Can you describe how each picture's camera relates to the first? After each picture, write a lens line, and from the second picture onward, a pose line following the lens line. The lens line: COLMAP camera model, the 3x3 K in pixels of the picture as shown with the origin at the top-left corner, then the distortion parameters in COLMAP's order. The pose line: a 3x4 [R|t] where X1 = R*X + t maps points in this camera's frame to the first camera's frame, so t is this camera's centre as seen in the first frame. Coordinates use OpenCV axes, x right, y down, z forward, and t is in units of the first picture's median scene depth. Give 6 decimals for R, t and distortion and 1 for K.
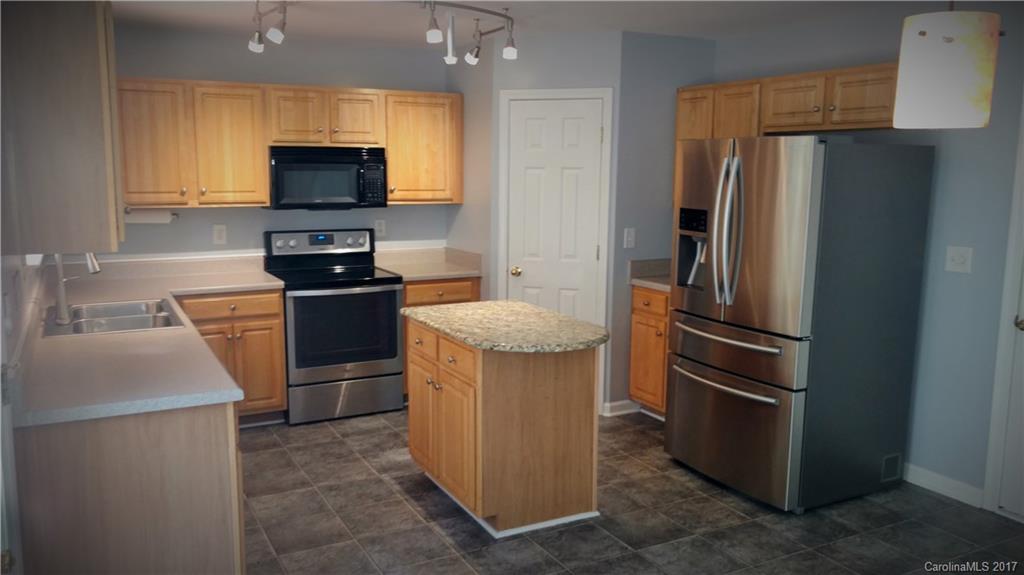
lens RADIAL K [[810.7, 0, 512.0], [0, 810.7, 287.5], [0, 0, 1]] dist [0.001546, -0.003658]
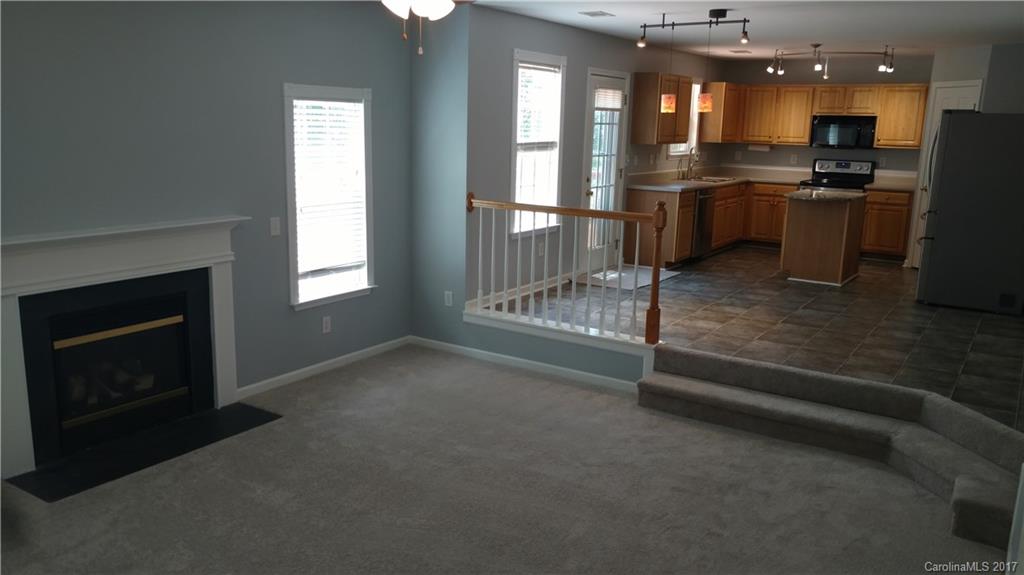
lens RADIAL K [[810.7, 0, 512.0], [0, 810.7, 287.5], [0, 0, 1]] dist [0.001546, -0.003658]
pose [[0.482374, 0.180222, -0.857226, 1.167022], [-0.147067, 0.981378, 0.123567, 0.110074], [0.863532, 0.066465, 0.499895, -0.644868]]
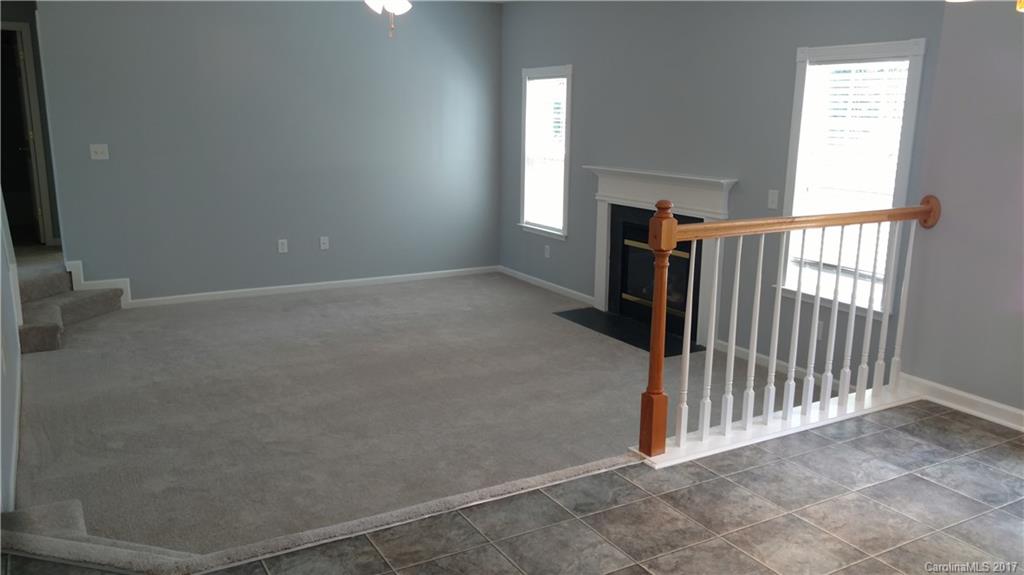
lens RADIAL K [[855.4, 0, 512.0], [0, 855.4, 287.5], [0, 0, 1]] dist [-0.004669, -0.004936]
pose [[-0.998986, 0.000458, -0.045026, 0.325464], [-0.015690, 0.933744, 0.357597, -0.104877], [0.042207, 0.357940, -0.932790, 0.910699]]
